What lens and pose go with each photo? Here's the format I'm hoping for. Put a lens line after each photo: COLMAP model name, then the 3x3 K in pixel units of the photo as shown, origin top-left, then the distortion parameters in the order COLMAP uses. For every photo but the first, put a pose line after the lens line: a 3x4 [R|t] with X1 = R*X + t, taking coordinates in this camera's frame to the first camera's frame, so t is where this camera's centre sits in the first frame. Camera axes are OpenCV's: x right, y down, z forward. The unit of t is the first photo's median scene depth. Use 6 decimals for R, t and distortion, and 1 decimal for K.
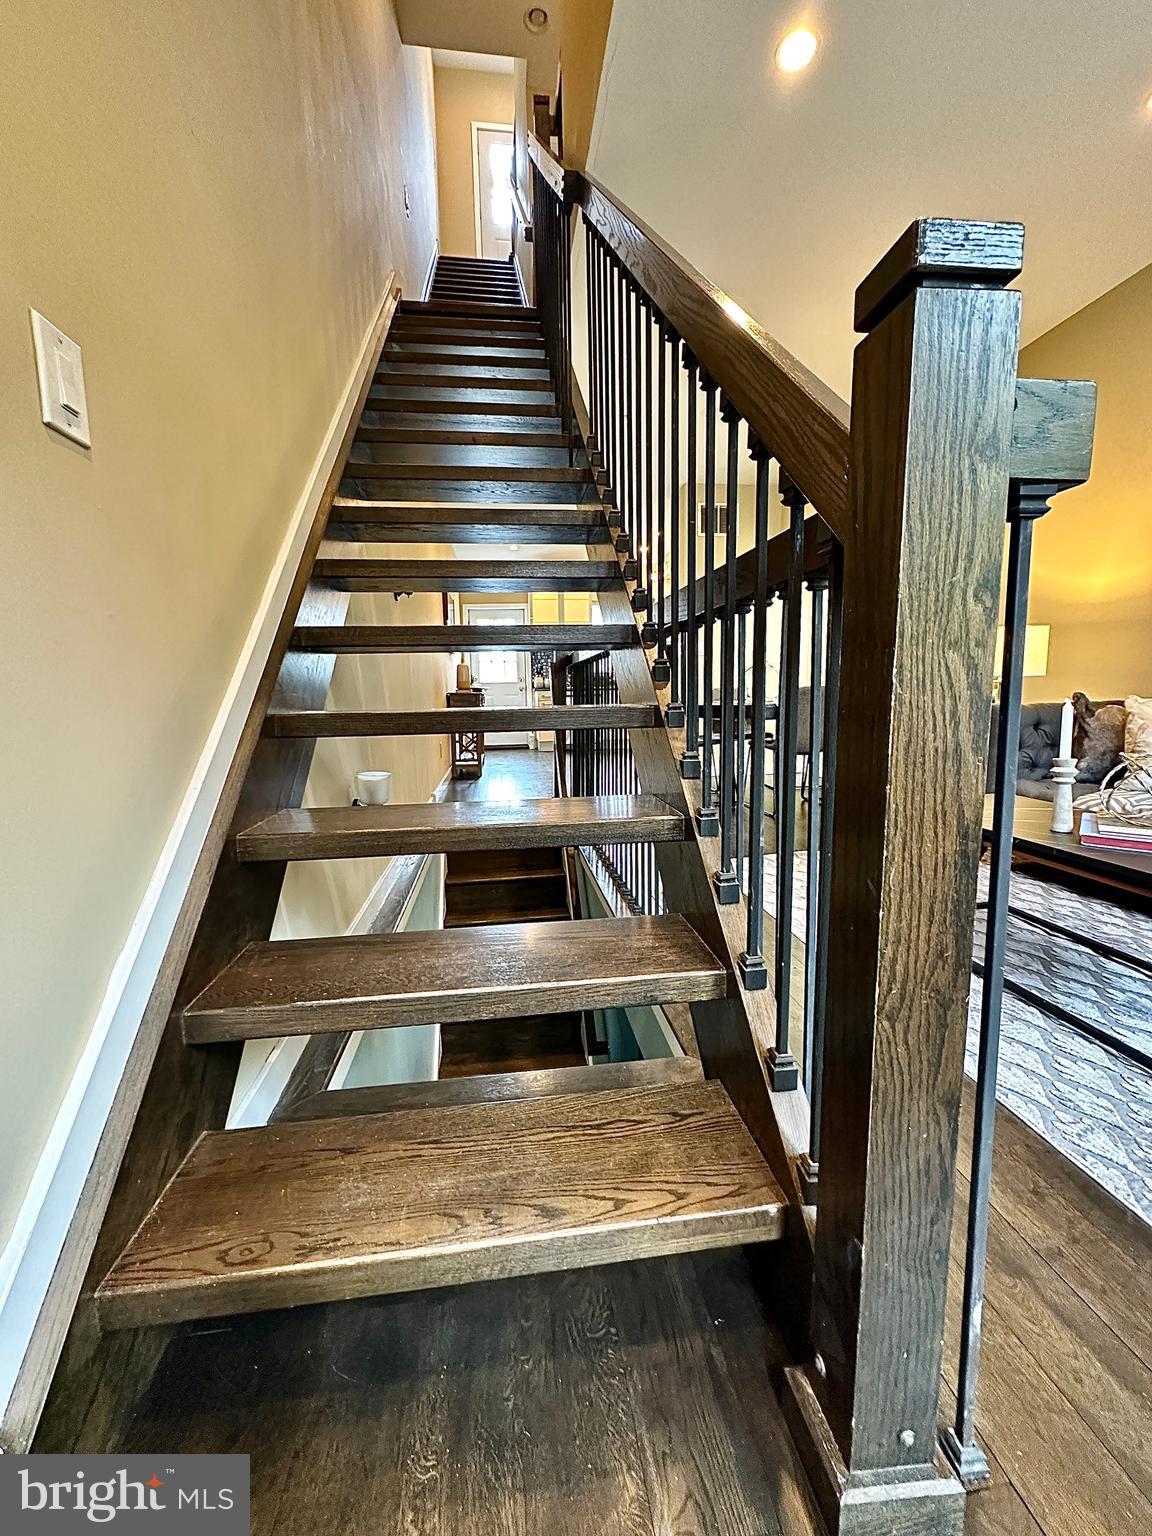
lens RADIAL K [[613.6, 0, 580.4], [0, 613.6, 770.1], [0, 0, 1]] dist [-0.000080, 0.000103]
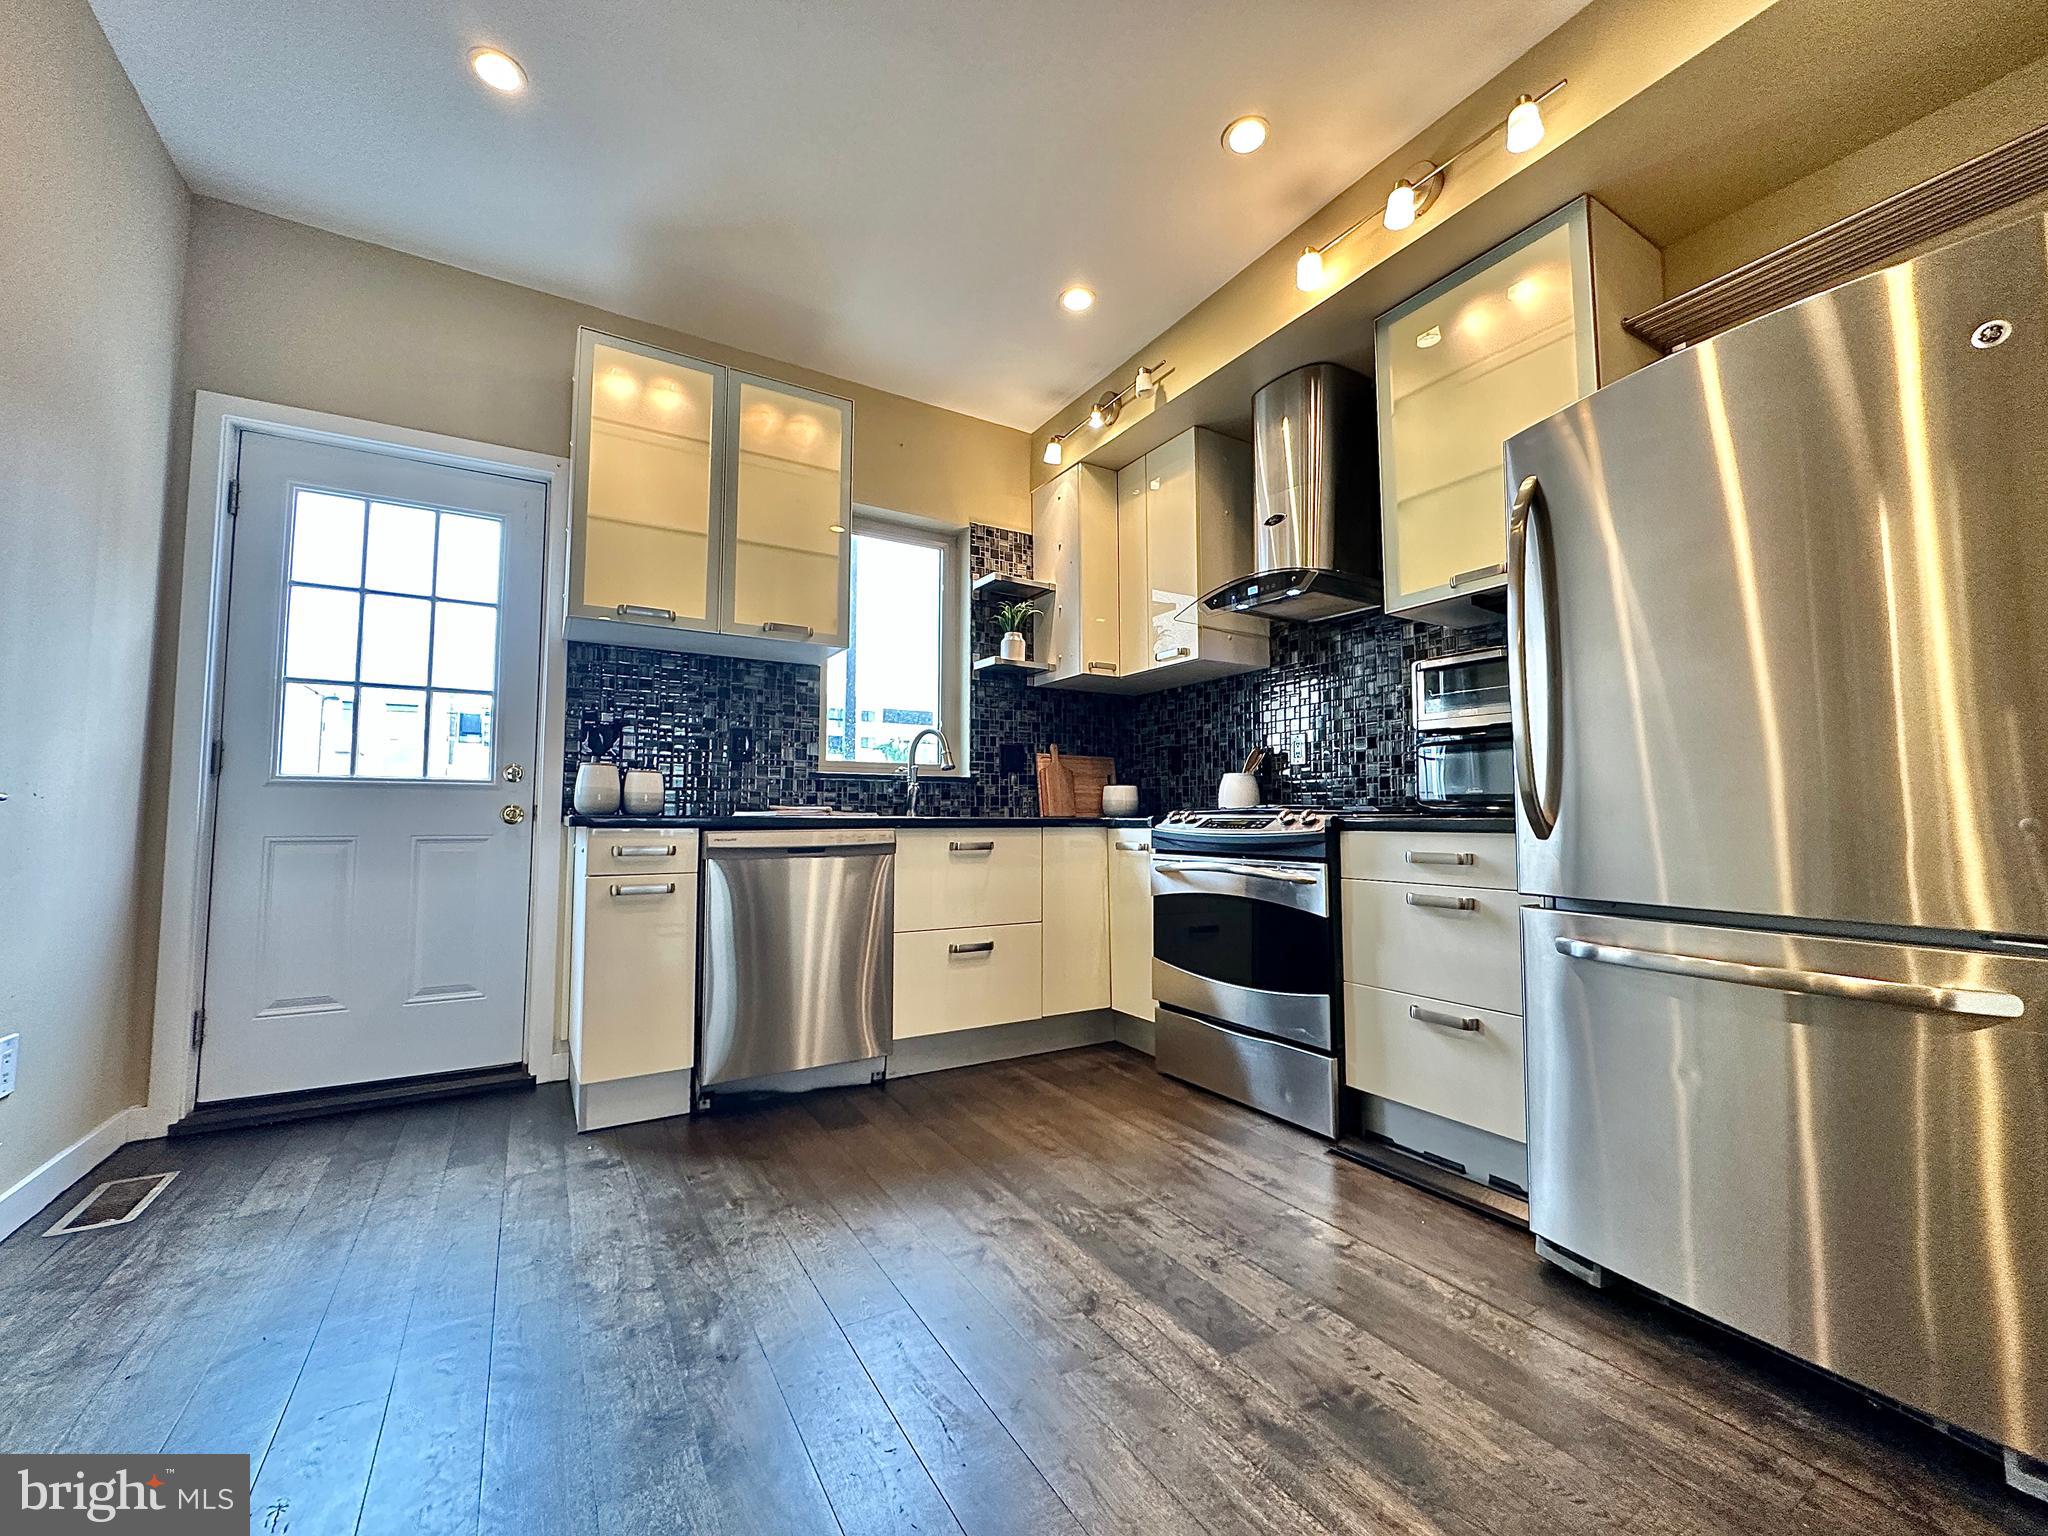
lens RADIAL K [[818.8, 0, 1025.2], [0, 818.8, 763.2], [0, 0, 1]] dist [-0.001859, 0.000416]
pose [[0.918051, 0.046133, 0.393769, -0.310374], [0.033372, 0.980690, -0.192699, -0.649109], [-0.395056, 0.190048, 0.898784, 4.861577]]
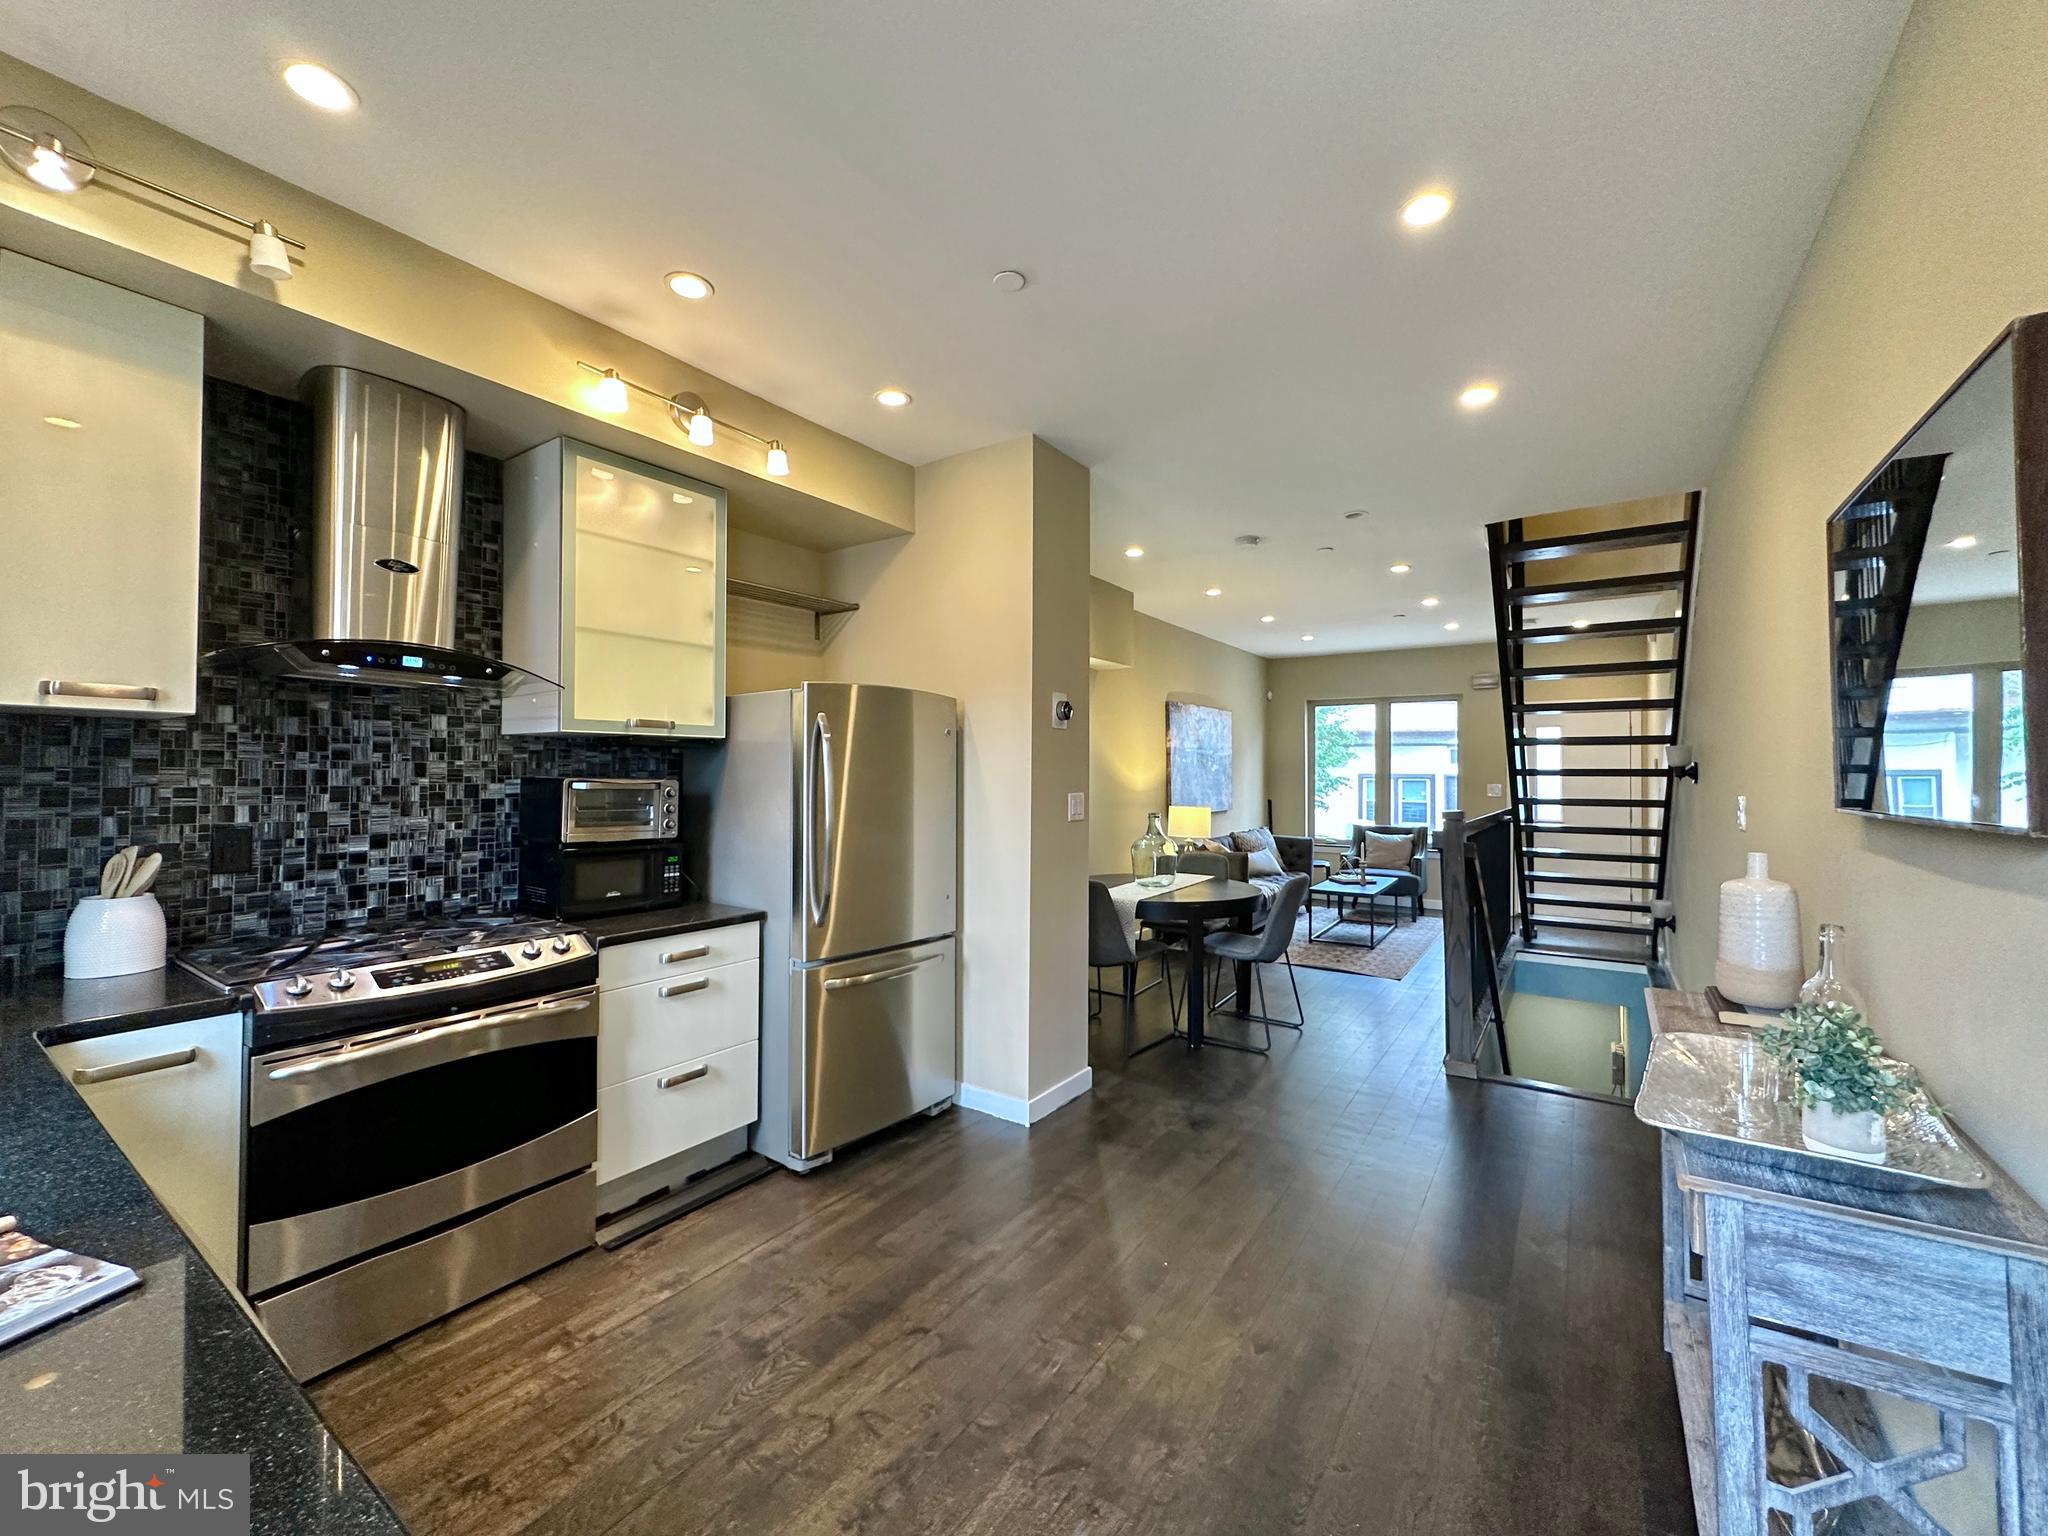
lens RADIAL K [[818.8, 0, 1025.2], [0, 818.8, 763.2], [0, 0, 1]] dist [-0.001859, 0.000416]
pose [[-0.742318, 0.022834, 0.669658, -0.990897], [0.093925, 0.993098, 0.070253, -1.315917], [-0.663432, 0.115048, -0.739339, 6.995672]]
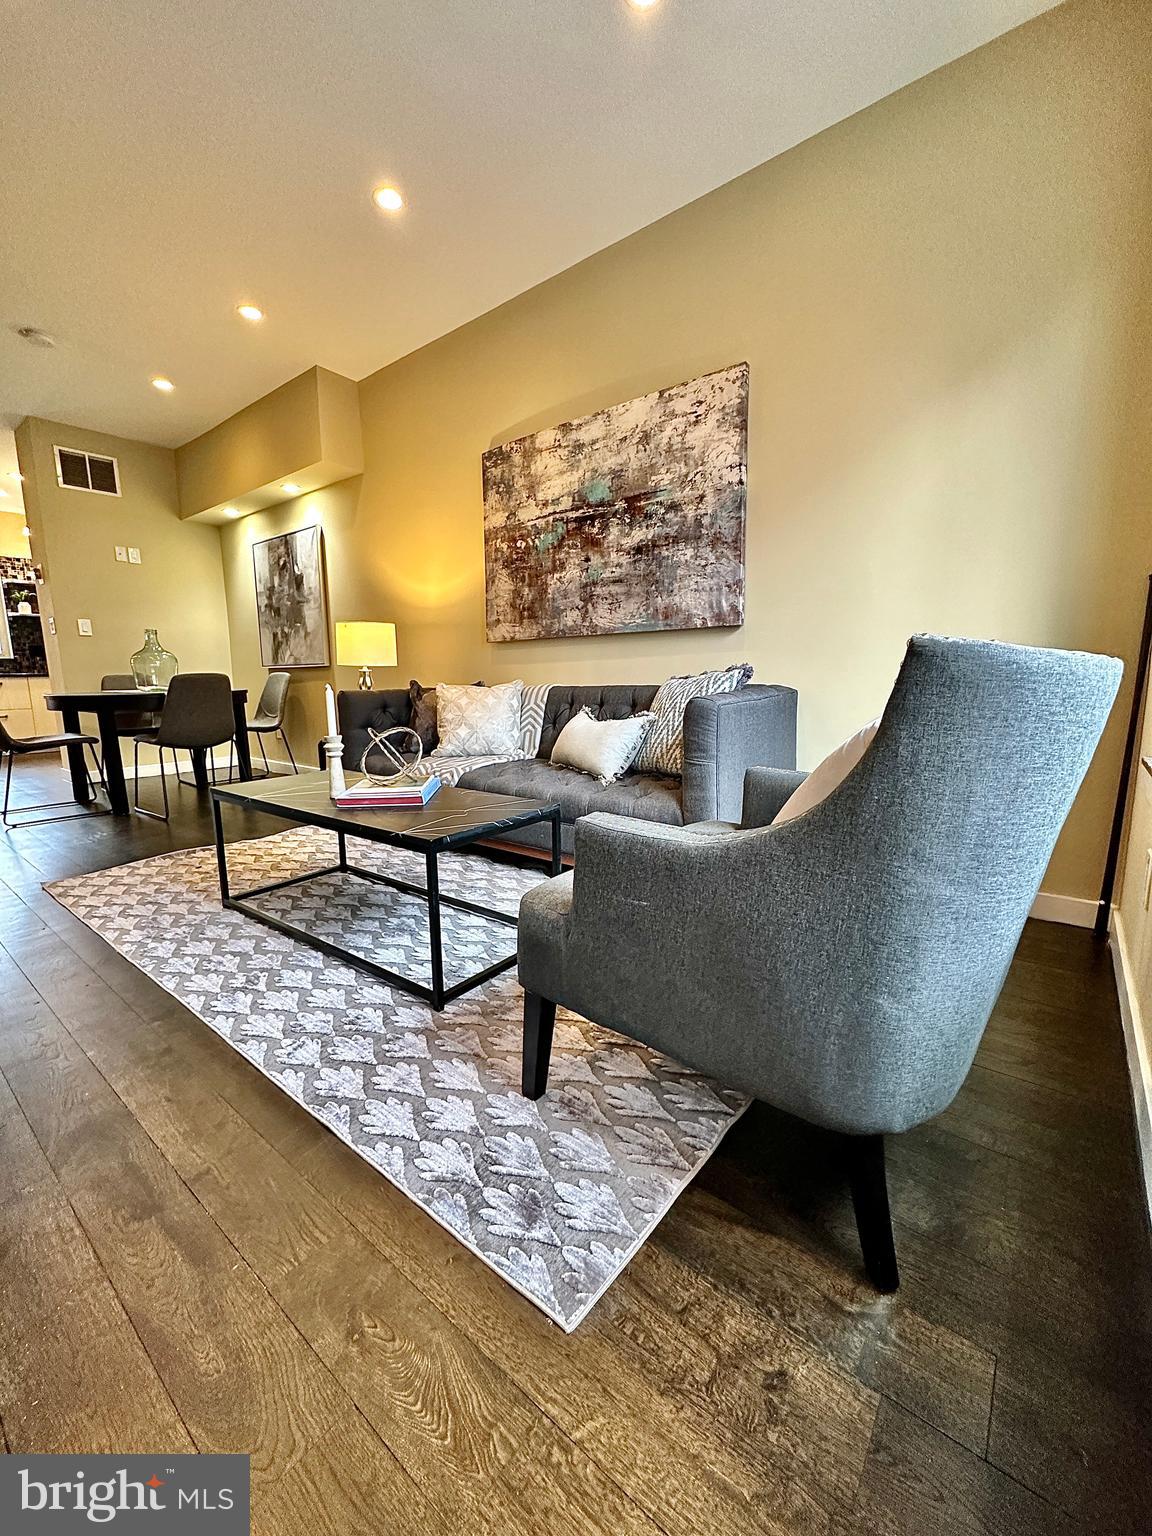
lens RADIAL K [[614.1, 0, 578.2], [0, 614.1, 767.4], [0, 0, 1]] dist [-0.001859, 0.000416]
pose [[0.720076, -0.097178, 0.687057, 0.428521], [0.087841, 0.994945, 0.048664, 0.034865], [-0.688313, 0.025311, 0.724972, -0.239100]]
